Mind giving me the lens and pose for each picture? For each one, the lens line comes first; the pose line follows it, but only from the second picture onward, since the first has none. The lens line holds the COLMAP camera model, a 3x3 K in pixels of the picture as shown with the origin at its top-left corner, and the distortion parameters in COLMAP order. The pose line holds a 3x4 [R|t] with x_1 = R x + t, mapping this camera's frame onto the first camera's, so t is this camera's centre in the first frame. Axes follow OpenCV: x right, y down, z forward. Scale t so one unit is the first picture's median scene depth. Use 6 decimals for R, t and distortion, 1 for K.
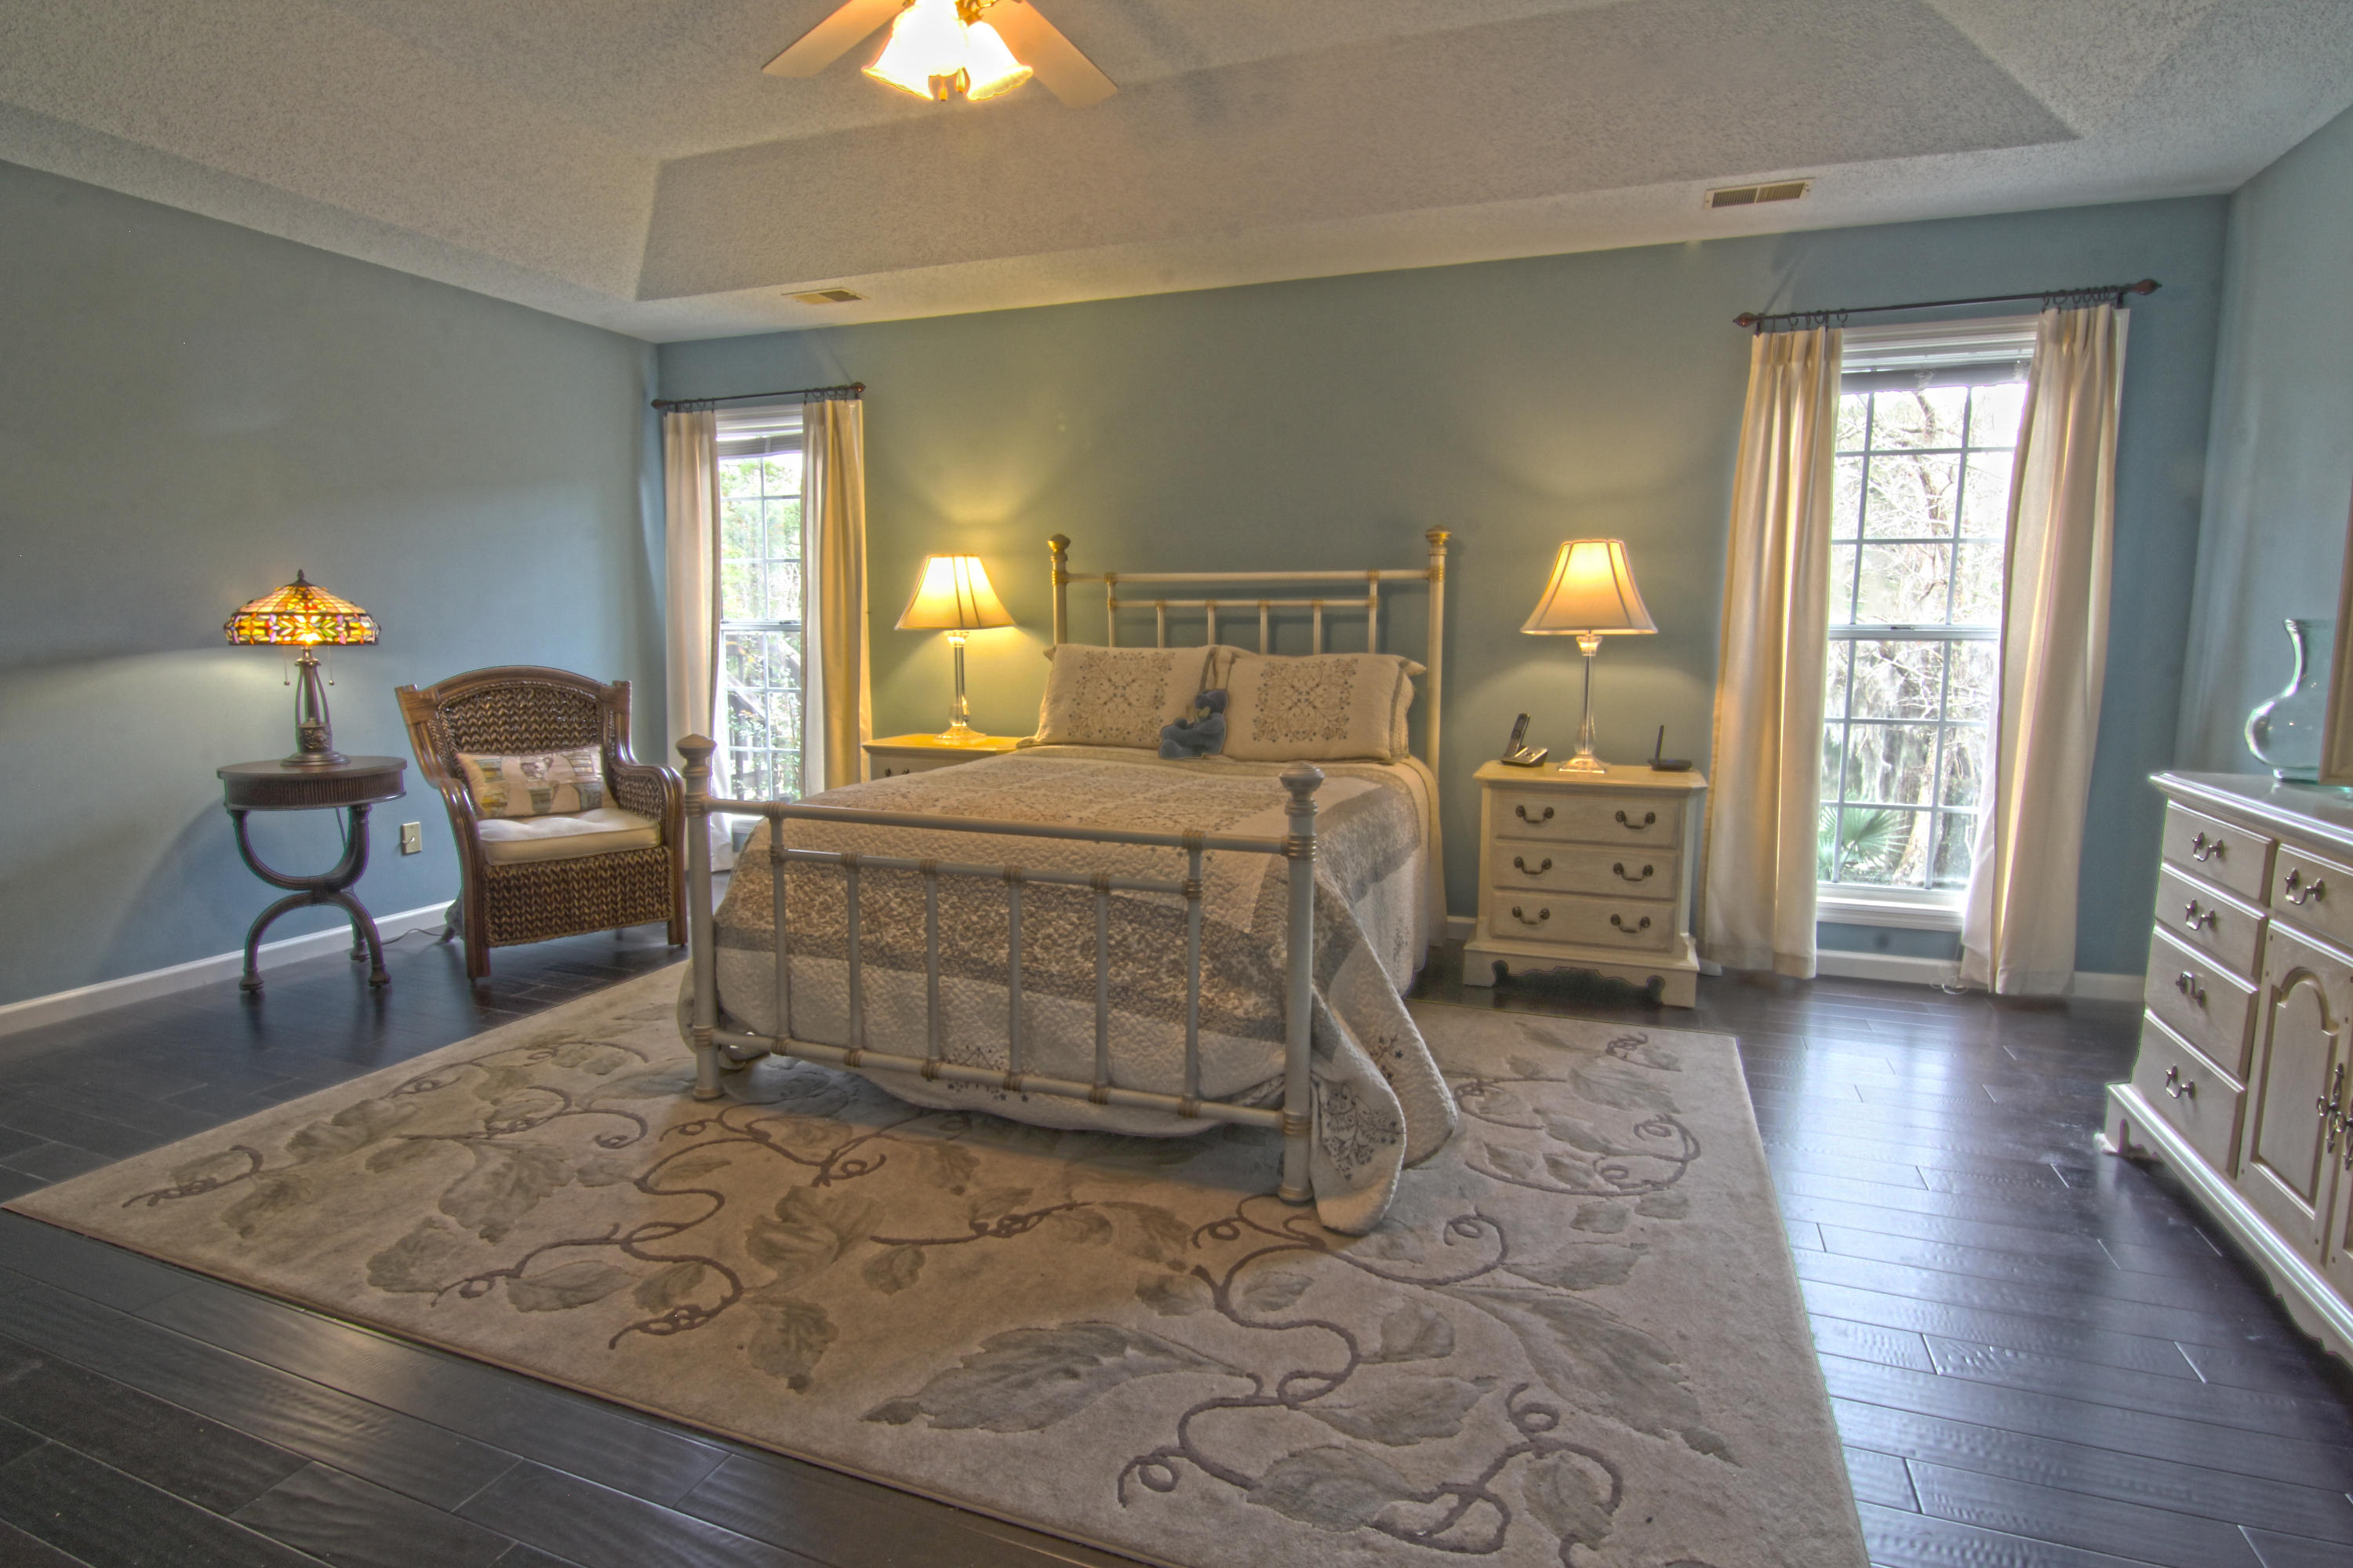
lens RADIAL K [[1190.8, 0, 1178.2], [0, 1190.8, 781.1], [0, 0, 1]] dist [0.002441, -0.016762]
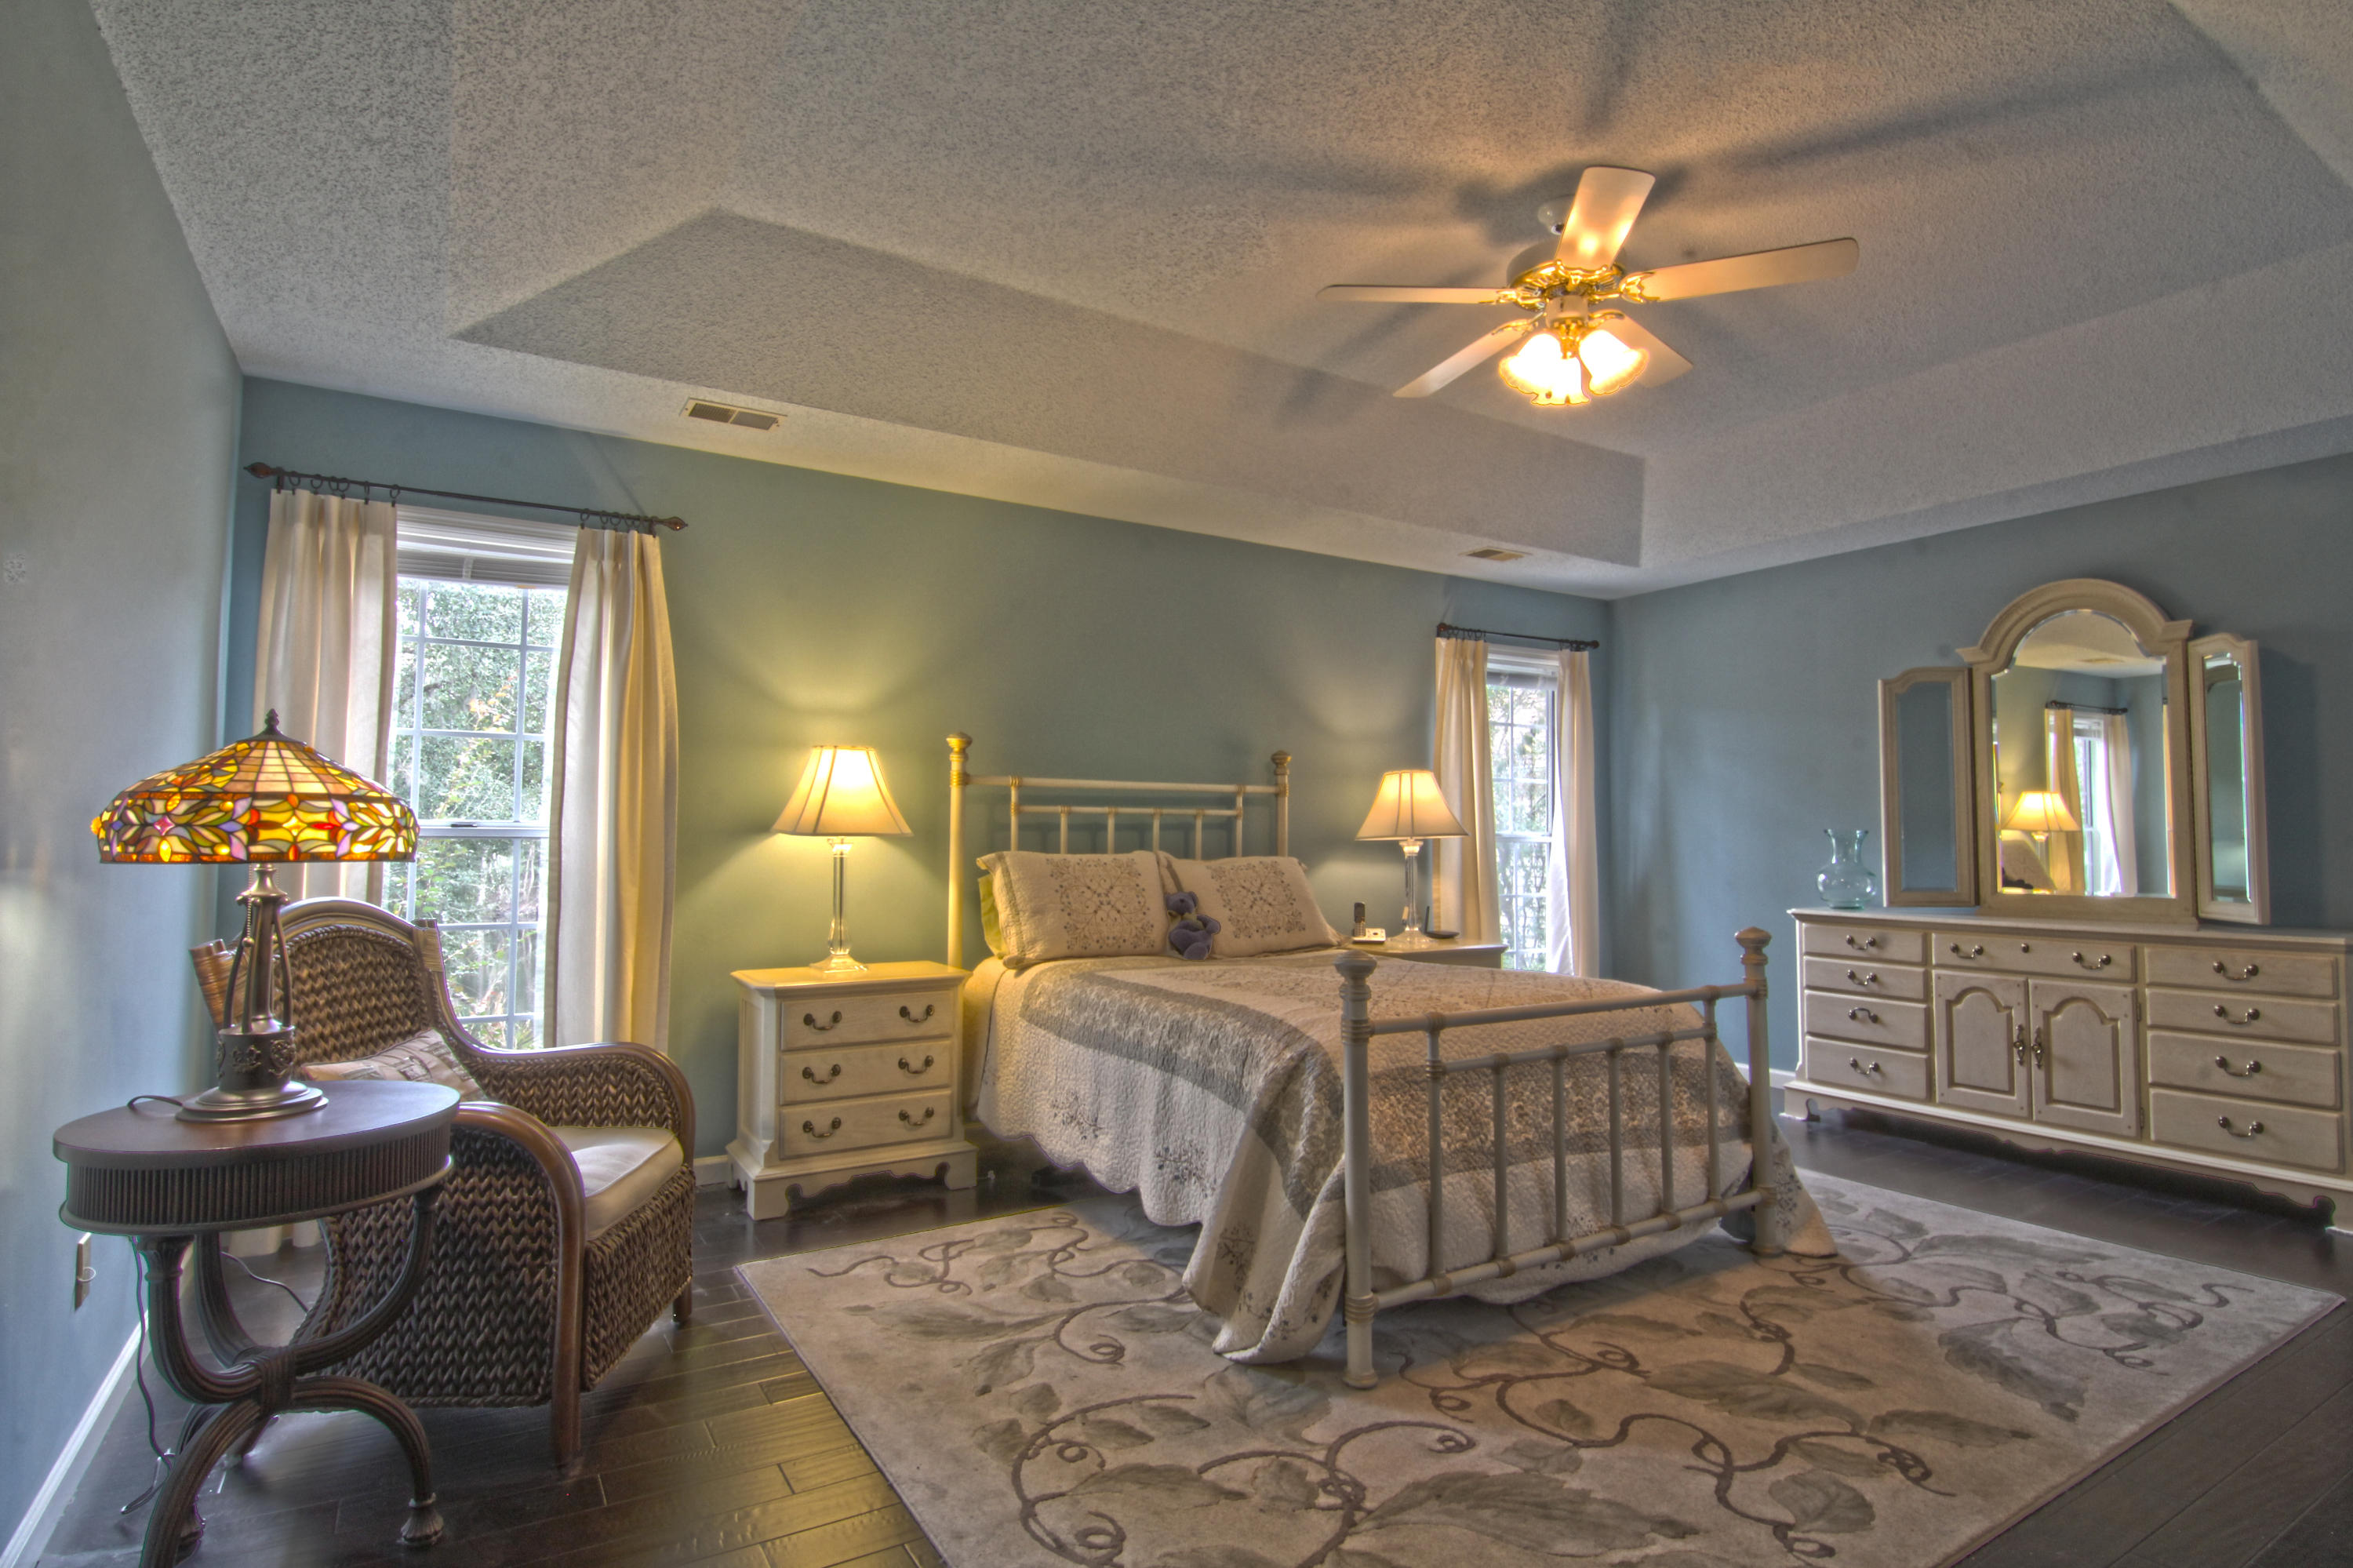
lens RADIAL K [[1190.8, 0, 1178.2], [0, 1190.8, 781.1], [0, 0, 1]] dist [0.002441, -0.016762]
pose [[0.607249, 0.037113, 0.793644, -0.885697], [0.102047, 0.986991, -0.124234, -0.049298], [-0.787931, 0.156430, 0.595562, 0.407852]]
